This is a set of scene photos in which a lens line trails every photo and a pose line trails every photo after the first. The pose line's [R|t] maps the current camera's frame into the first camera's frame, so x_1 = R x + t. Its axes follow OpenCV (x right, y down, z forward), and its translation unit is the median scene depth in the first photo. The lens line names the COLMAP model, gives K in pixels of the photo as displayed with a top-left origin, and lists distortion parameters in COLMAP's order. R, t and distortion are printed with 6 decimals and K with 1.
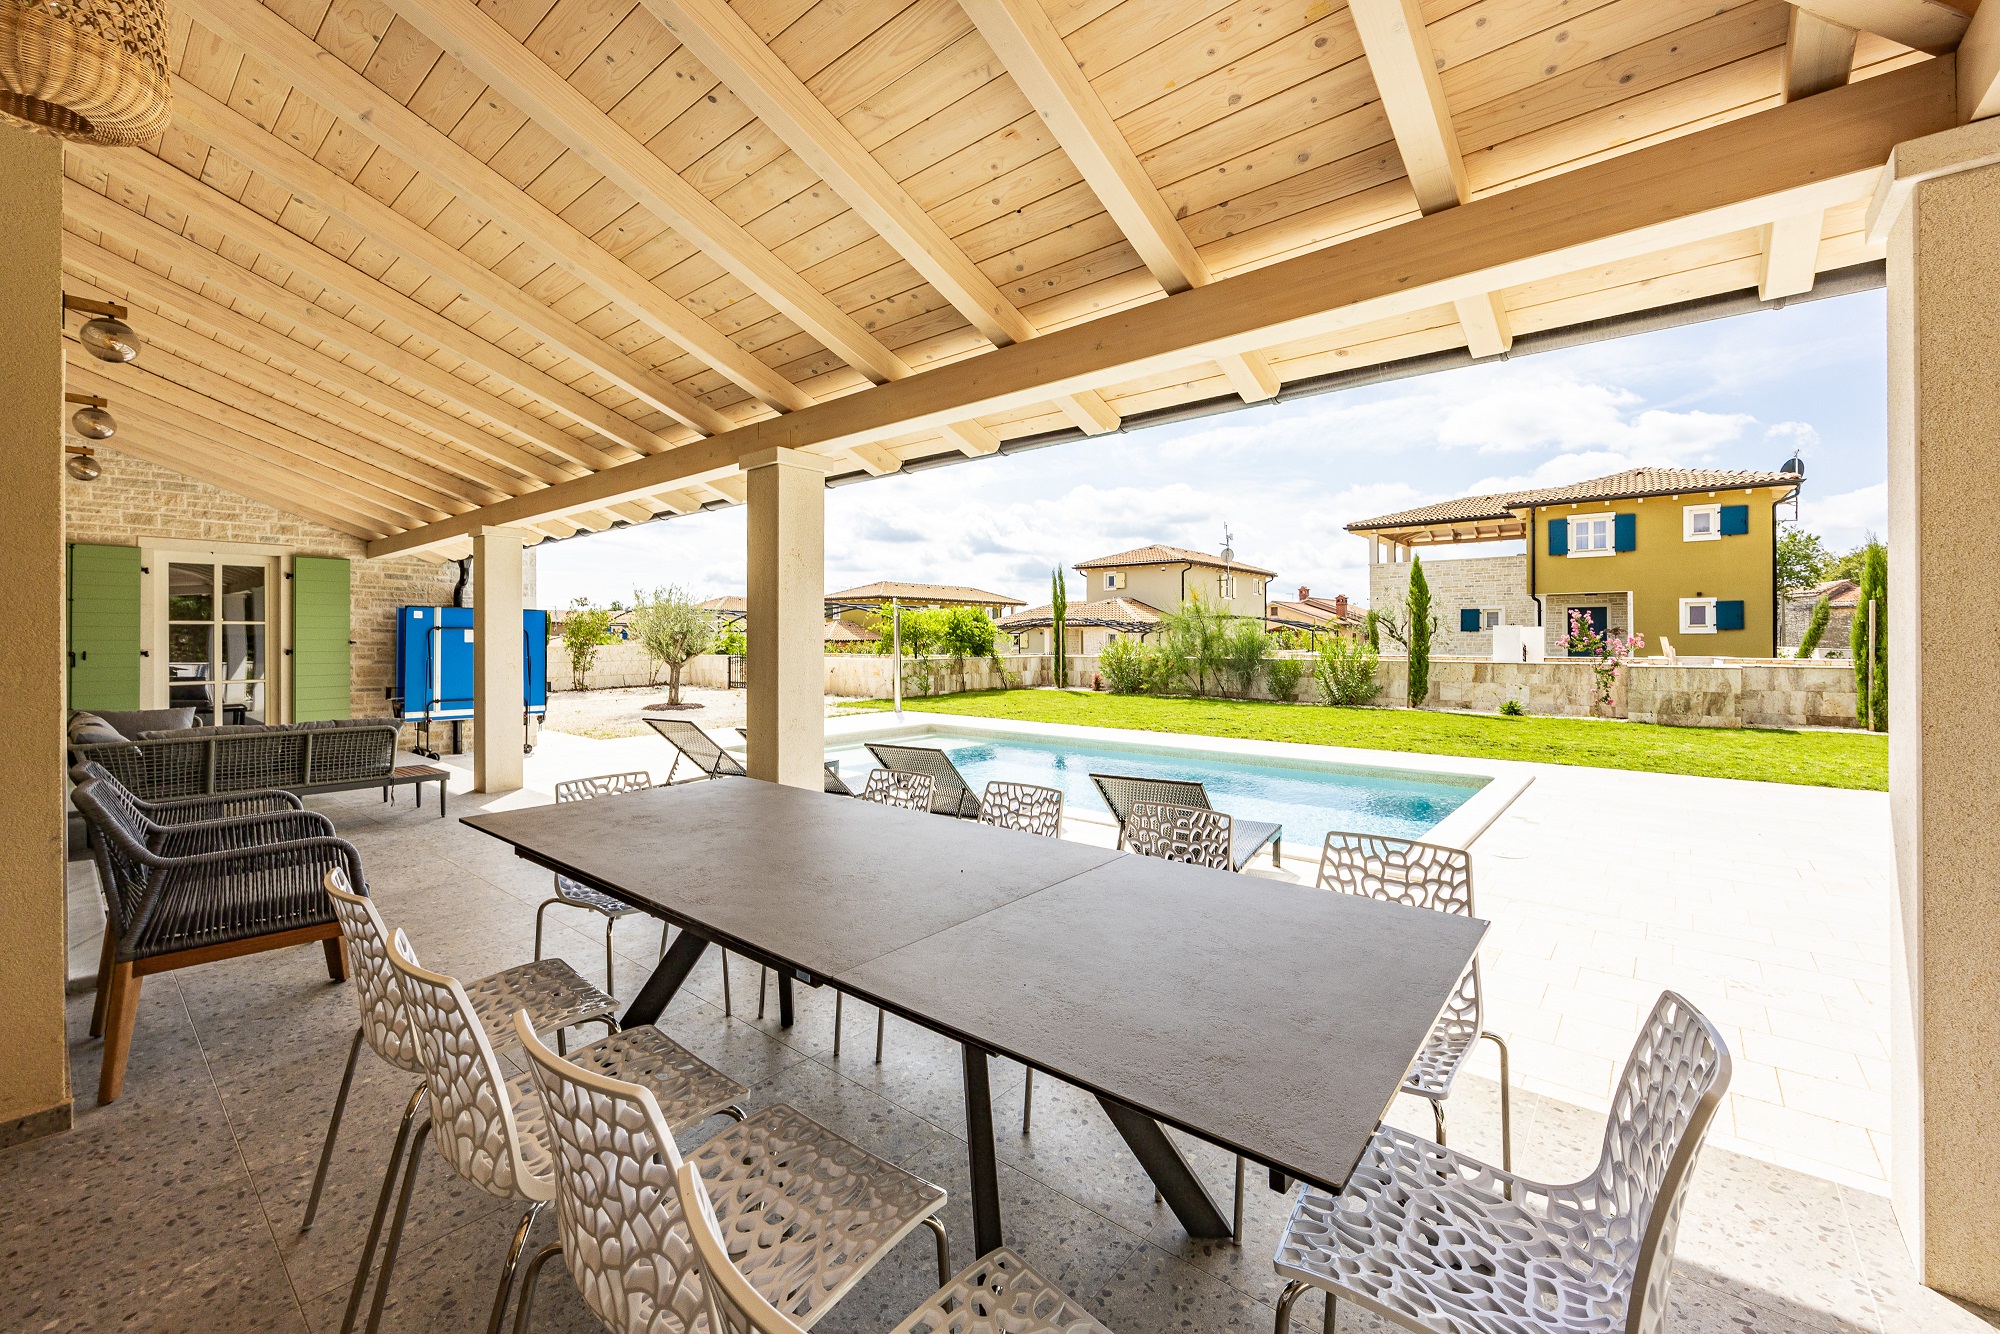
lens RADIAL K [[789.0, 0, 1017.3], [0, 789.0, 635.0], [0, 0, 1]] dist [-0.003041, -0.002402]
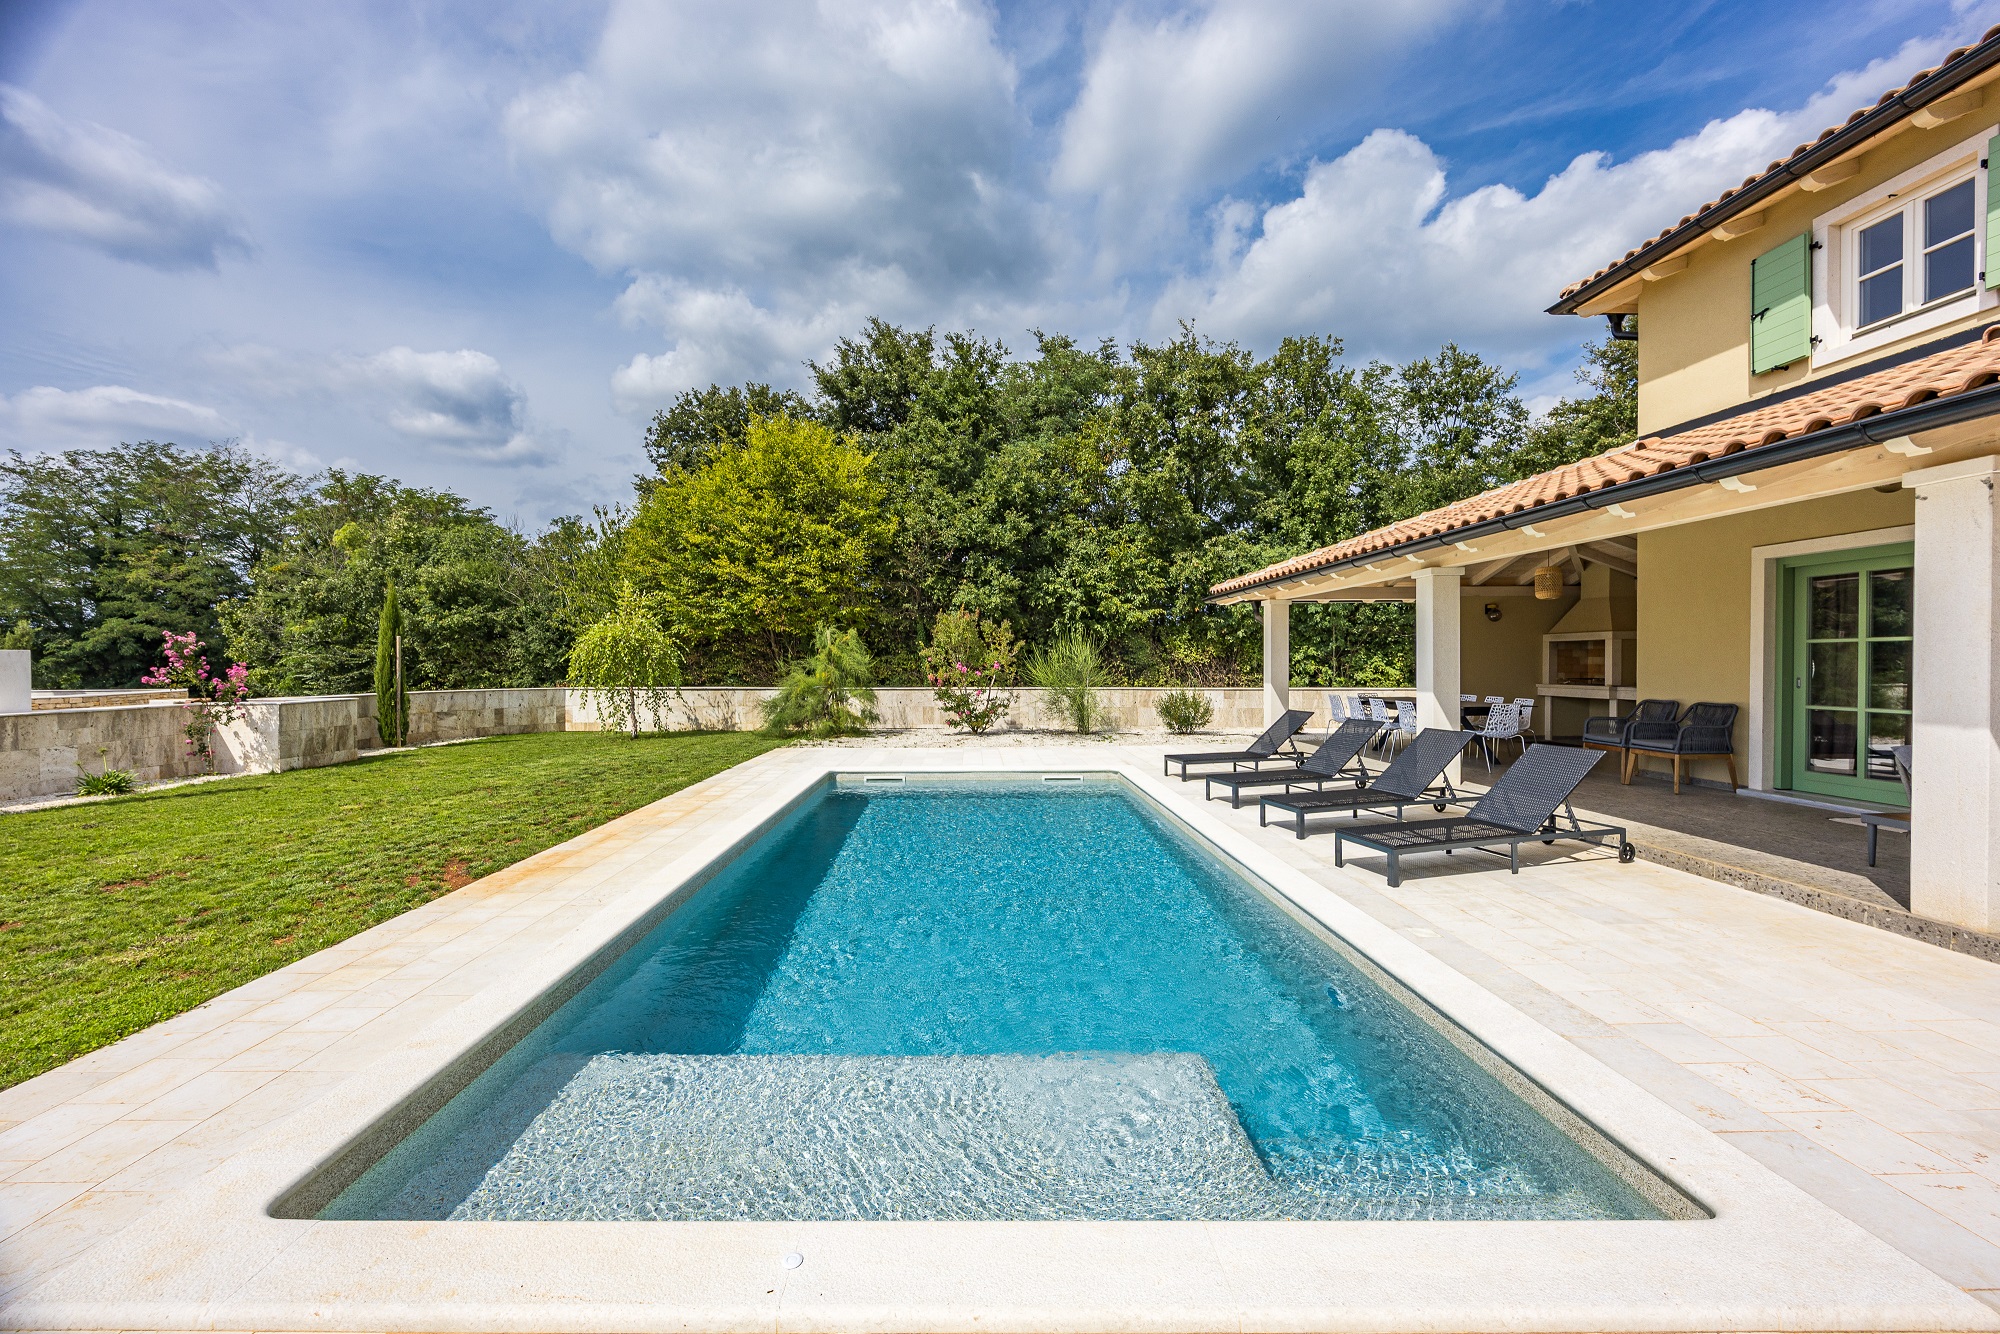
lens RADIAL K [[789.0, 0, 981.5], [0, 789.0, 673.8], [0, 0, 1]] dist [-0.003041, -0.002402]
pose [[-0.666080, -0.003253, 0.745873, -0.424828], [0.002949, 0.999971, 0.006995, 0.008483], [-0.745874, 0.006859, -0.666052, 1.391215]]
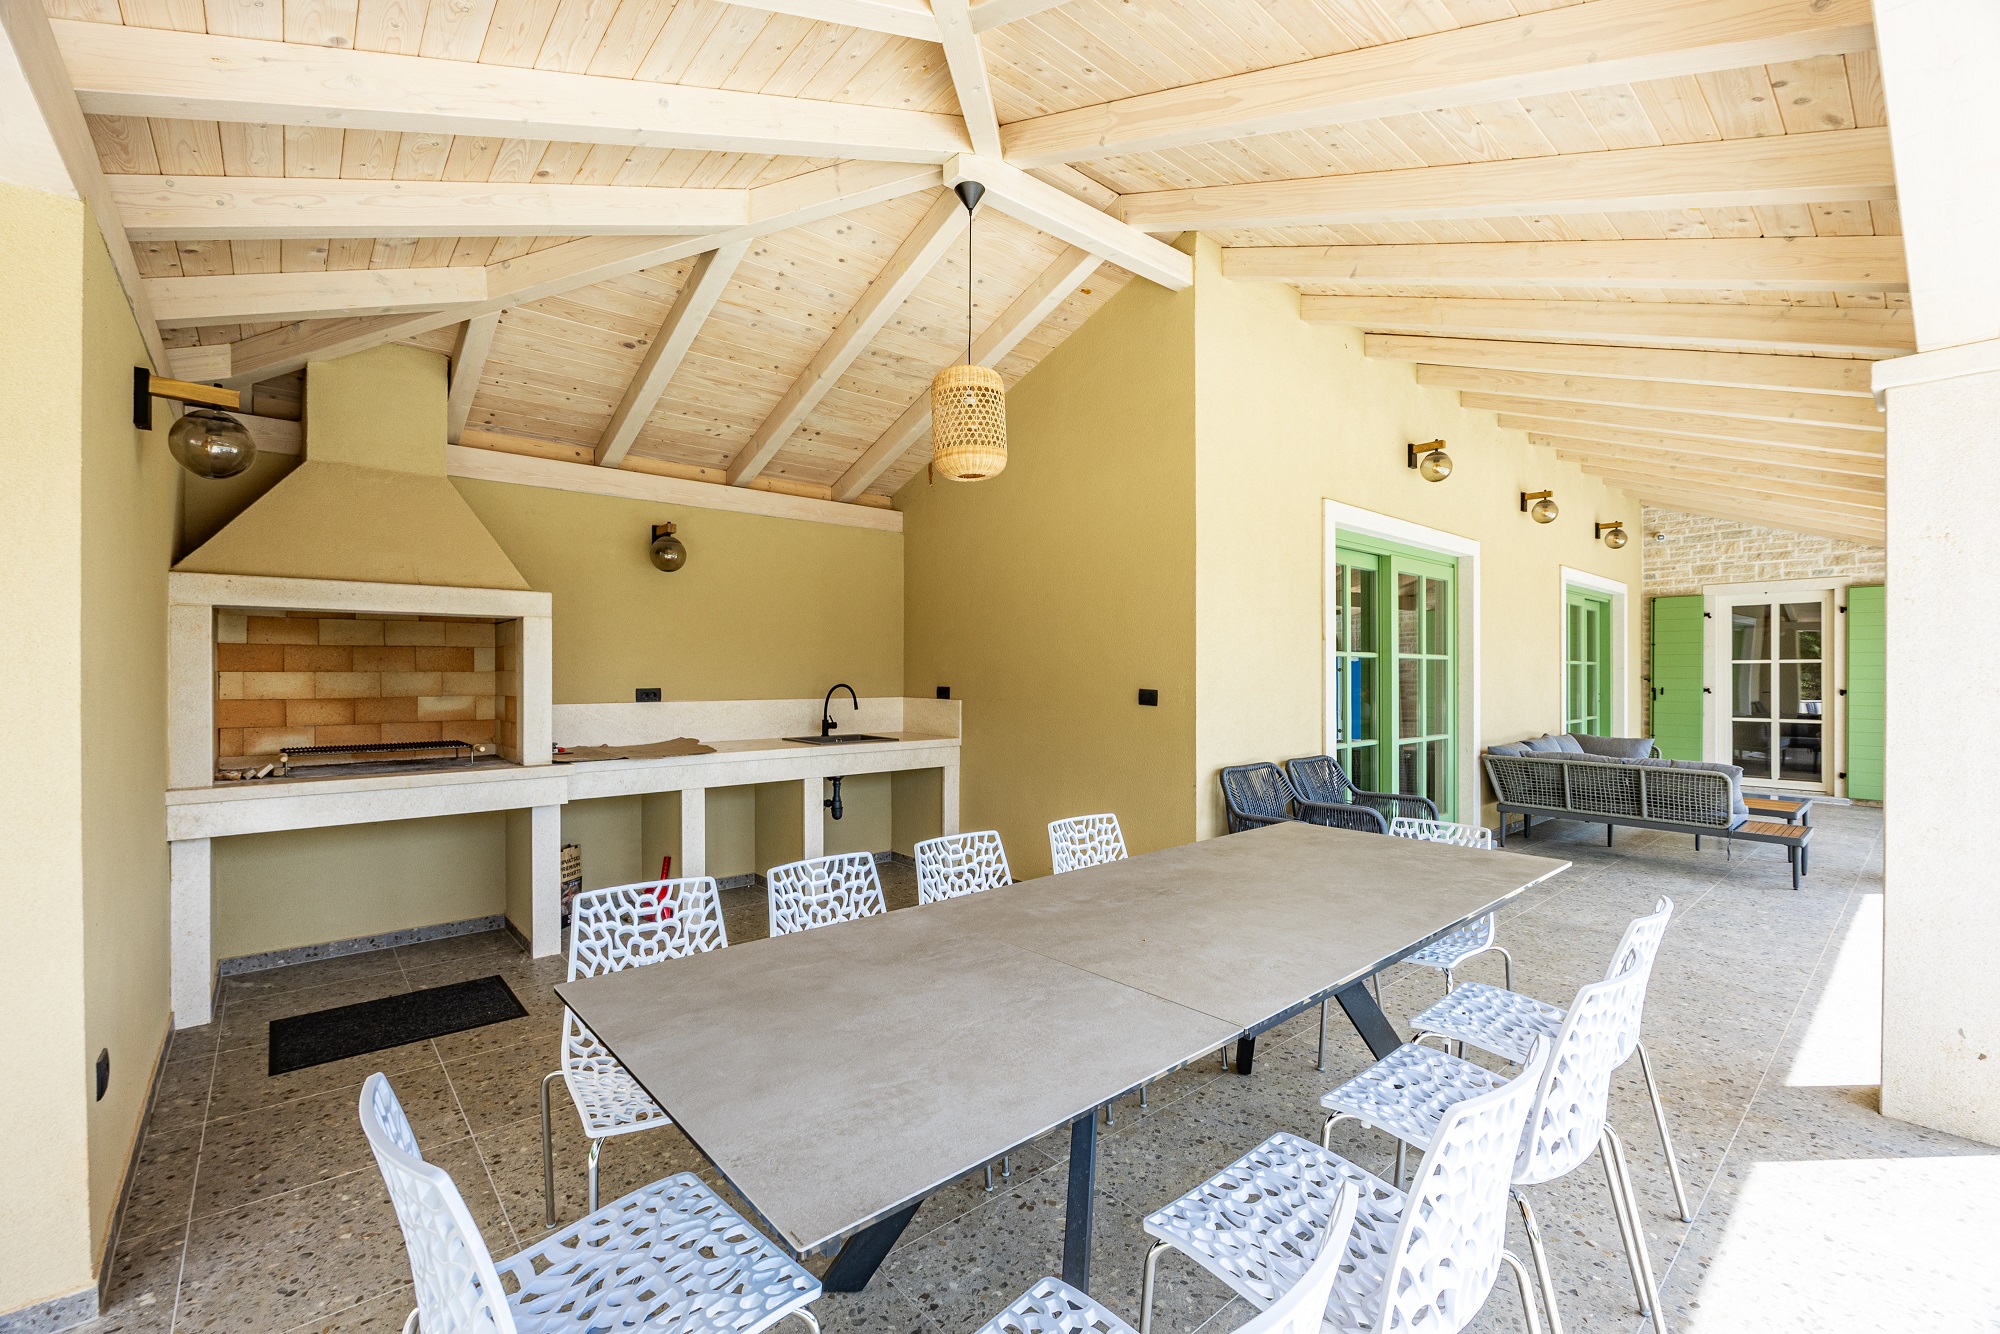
lens RADIAL K [[830.4, 0, 1004.3], [0, 830.4, 669.4], [0, 0, 1]] dist [-0.013373, 0.000194]
pose [[-0.171319, -0.004235, -0.985206, 0.171795], [0.000844, 0.999990, -0.004446, -0.001583], [0.985215, -0.001593, -0.171314, 0.187483]]
